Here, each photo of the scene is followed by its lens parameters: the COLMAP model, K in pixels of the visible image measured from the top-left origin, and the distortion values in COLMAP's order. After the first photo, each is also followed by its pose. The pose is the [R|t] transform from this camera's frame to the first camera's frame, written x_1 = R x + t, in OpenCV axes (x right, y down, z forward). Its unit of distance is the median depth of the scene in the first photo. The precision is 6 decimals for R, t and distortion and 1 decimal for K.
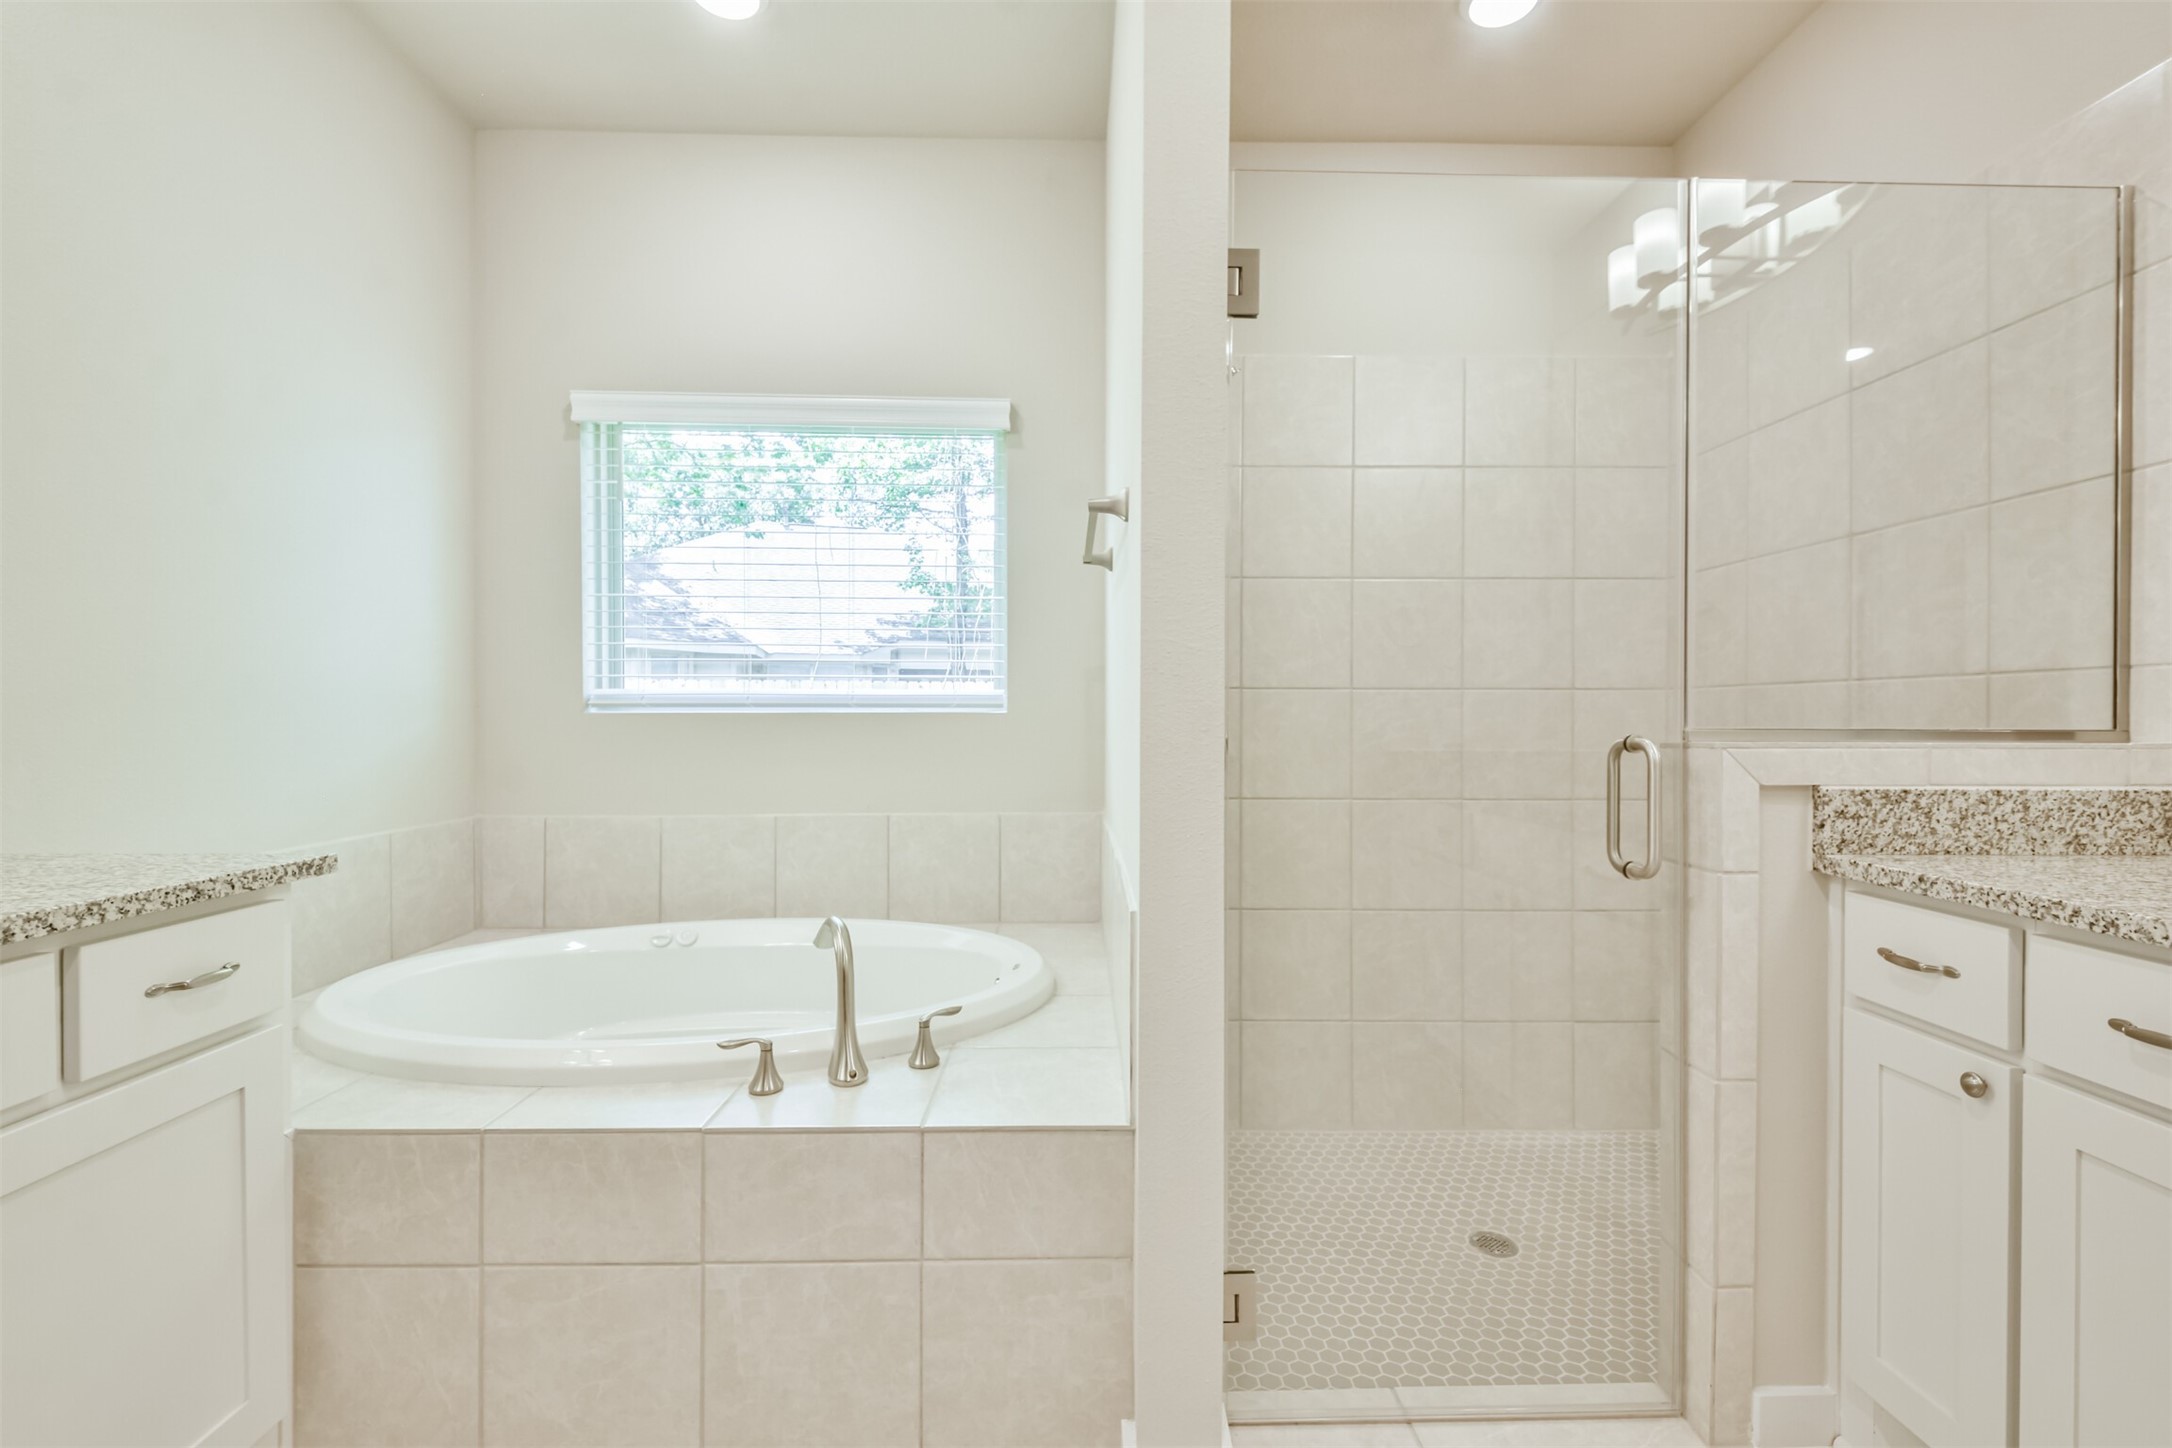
lens RADIAL K [[984.9, 0, 1032.3], [0, 984.9, 716.0], [0, 0, 1]] dist [0.024091, -0.022094]
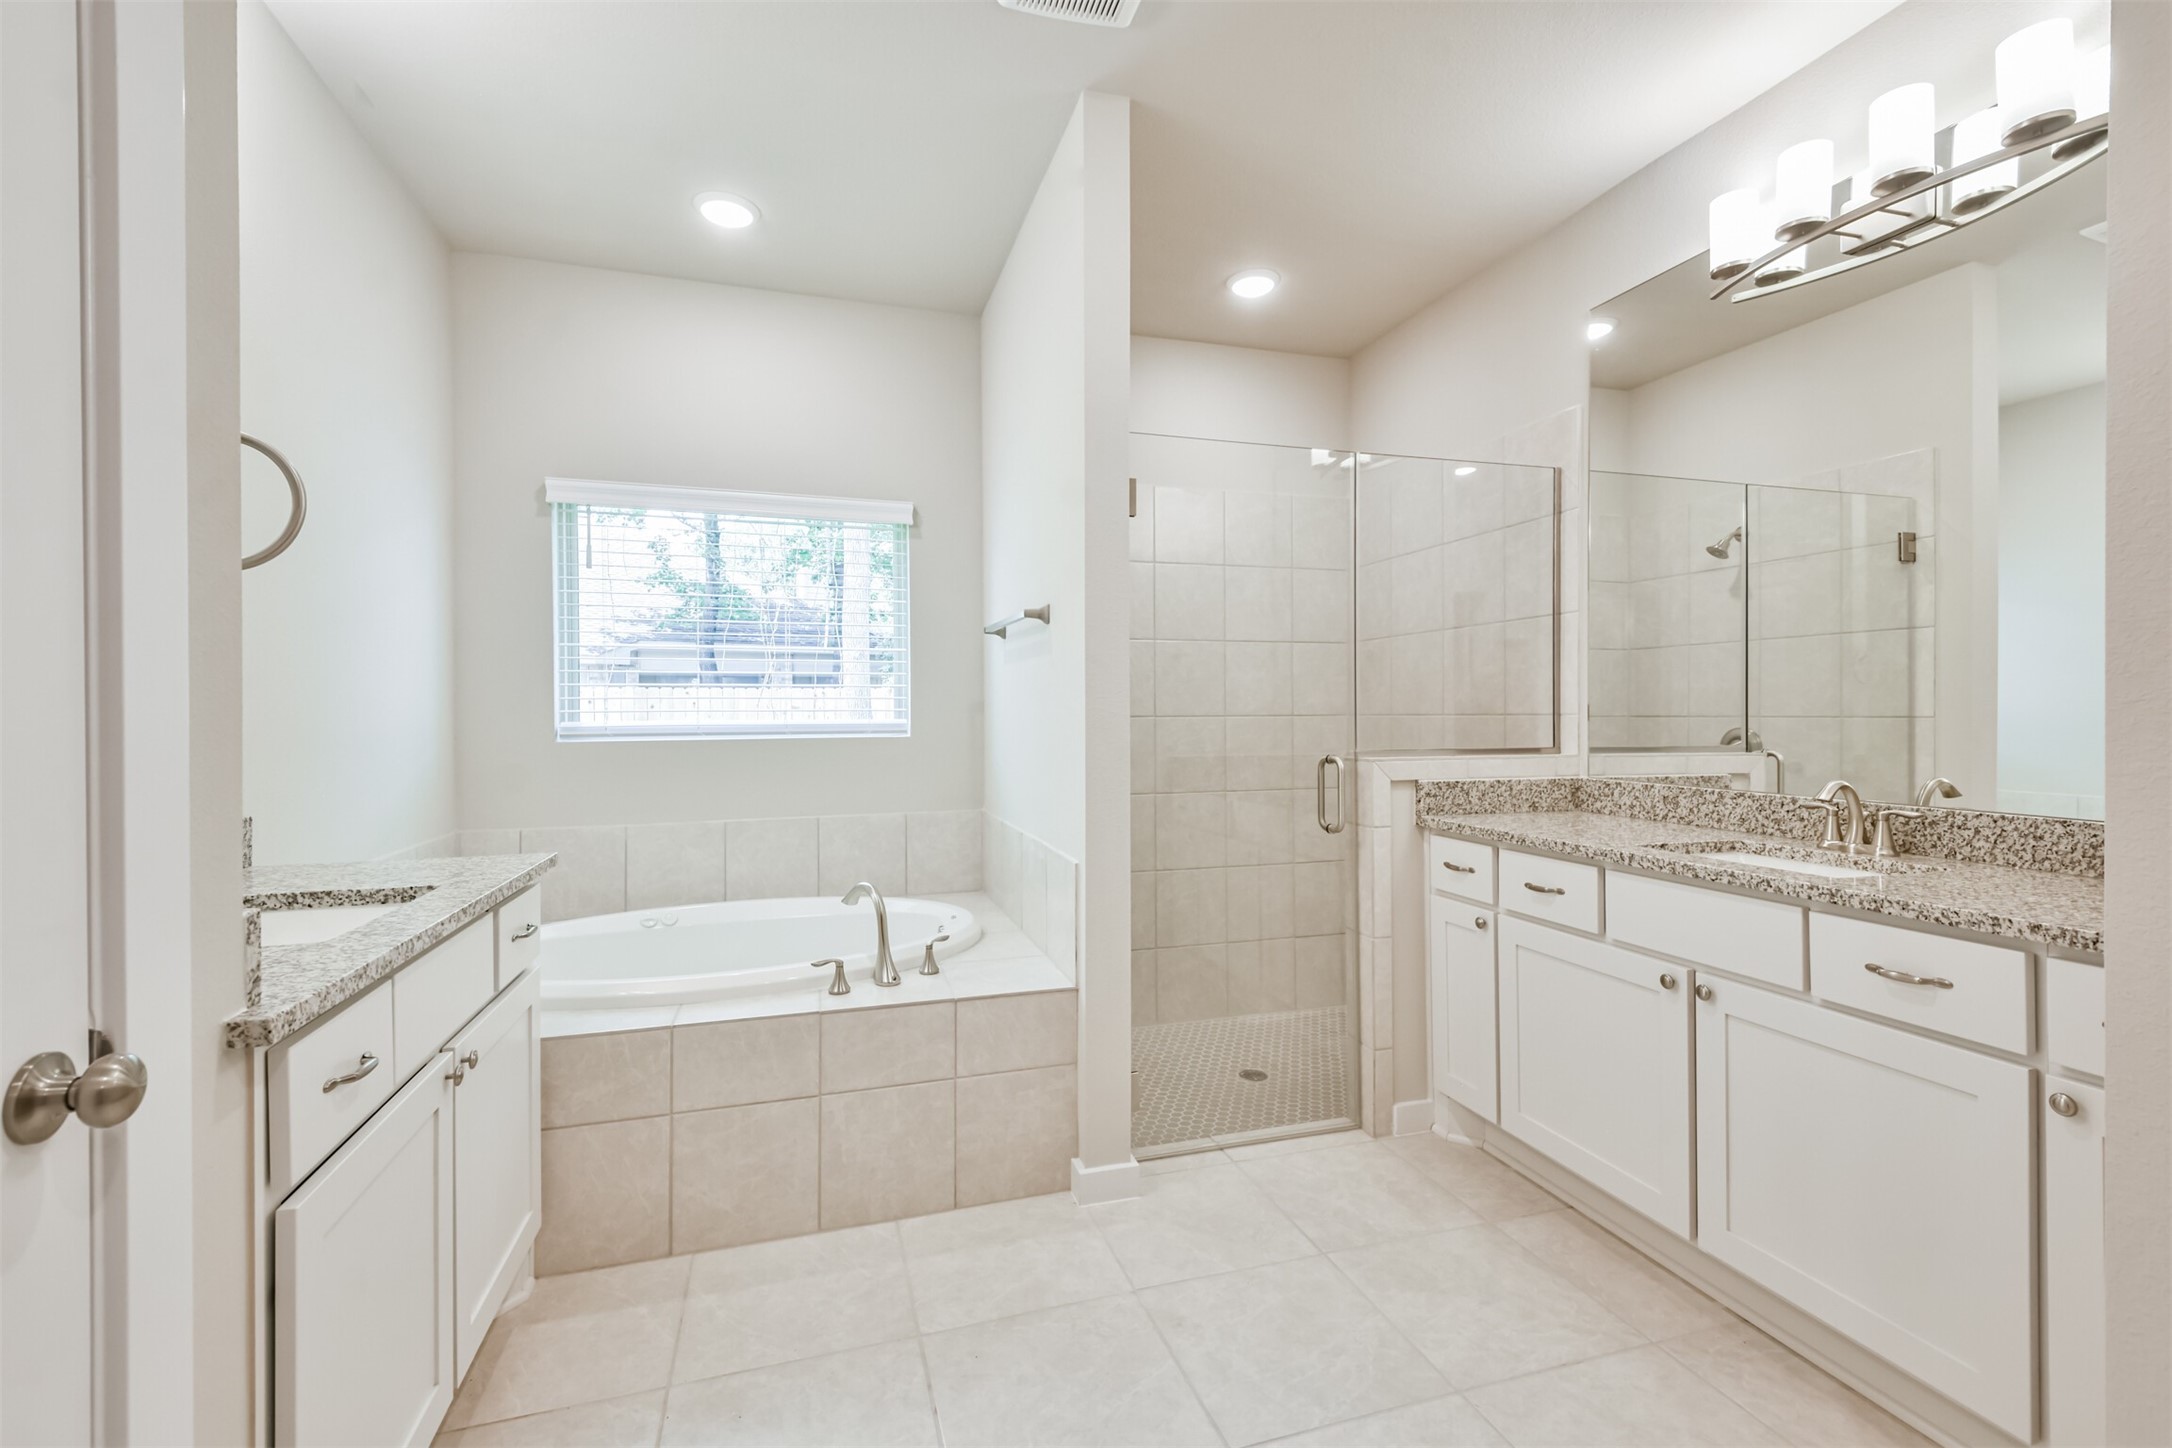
lens RADIAL K [[984.9, 0, 1032.3], [0, 984.9, 716.0], [0, 0, 1]] dist [0.024091, -0.022094]
pose [[0.967041, -0.011054, 0.254382, -0.383709], [0.010610, 0.999939, 0.003116, -0.062976], [-0.254401, -0.000314, 0.967099, -0.613732]]
